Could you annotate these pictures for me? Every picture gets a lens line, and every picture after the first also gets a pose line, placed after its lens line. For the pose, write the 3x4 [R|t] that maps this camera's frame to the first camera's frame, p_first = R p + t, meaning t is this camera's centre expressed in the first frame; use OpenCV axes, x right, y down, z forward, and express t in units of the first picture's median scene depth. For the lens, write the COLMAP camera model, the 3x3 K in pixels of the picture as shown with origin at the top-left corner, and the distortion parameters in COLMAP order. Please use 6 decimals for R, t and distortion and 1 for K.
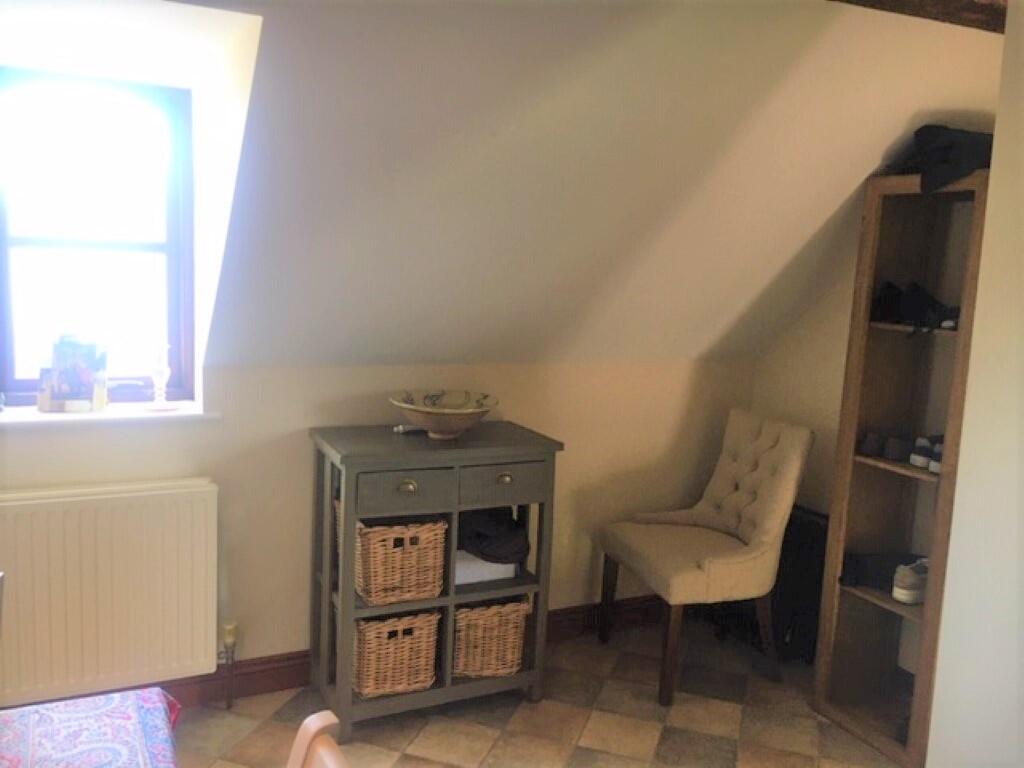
lens RADIAL K [[892.9, 0, 516.9], [0, 892.9, 381.5], [0, 0, 1]] dist [0.083205, -0.061229]
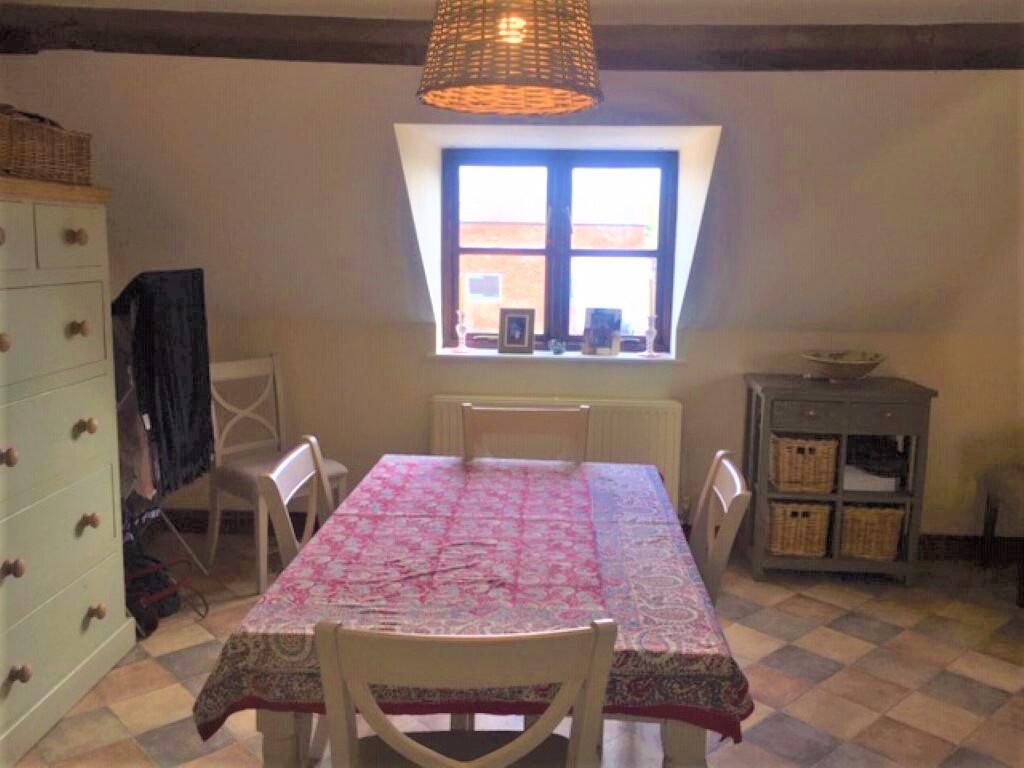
lens RADIAL K [[892.9, 0, 515.0], [0, 892.9, 384.6], [0, 0, 1]] dist [0.083205, -0.061229]
pose [[0.875652, 0.043292, -0.480998, 0.154927], [-0.044167, 0.998979, 0.009507, 0.077288], [0.480918, 0.012919, 0.876670, -0.486819]]
